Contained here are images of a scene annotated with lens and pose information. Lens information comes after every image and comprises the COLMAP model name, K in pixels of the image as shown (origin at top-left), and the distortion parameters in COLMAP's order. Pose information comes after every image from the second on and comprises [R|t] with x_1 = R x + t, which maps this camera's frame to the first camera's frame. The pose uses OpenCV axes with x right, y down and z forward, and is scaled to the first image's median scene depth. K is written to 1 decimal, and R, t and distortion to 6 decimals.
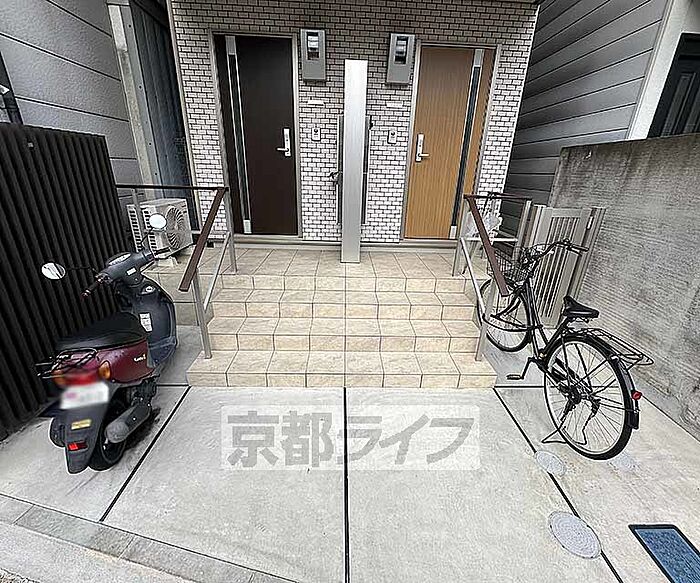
lens RADIAL K [[311.1, 0, 356.2], [0, 311.1, 293.5], [0, 0, 1]] dist [-0.009325, 0.000581]
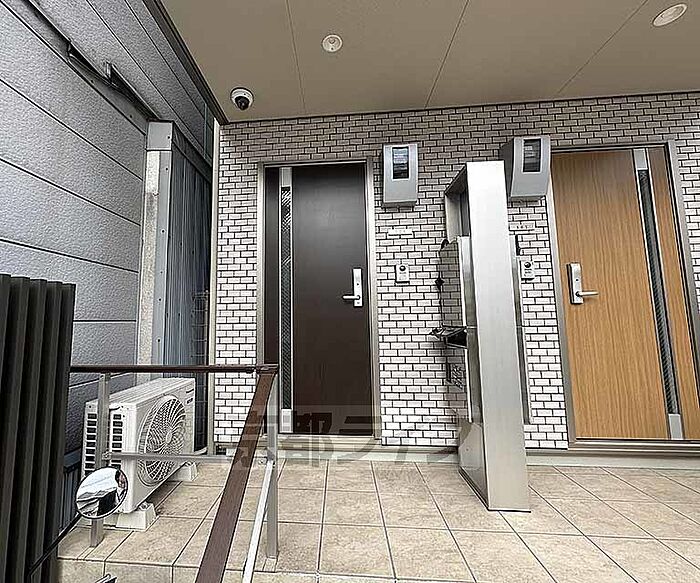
lens RADIAL K [[311.4, 0, 312.0], [0, 311.4, 291.2], [0, 0, 1]] dist [-0.002912, -0.000215]
pose [[0.990600, -0.057513, -0.124112, -0.258375], [-0.006133, 0.887729, -0.460325, -0.194548], [0.136653, 0.456759, 0.879032, 0.455420]]
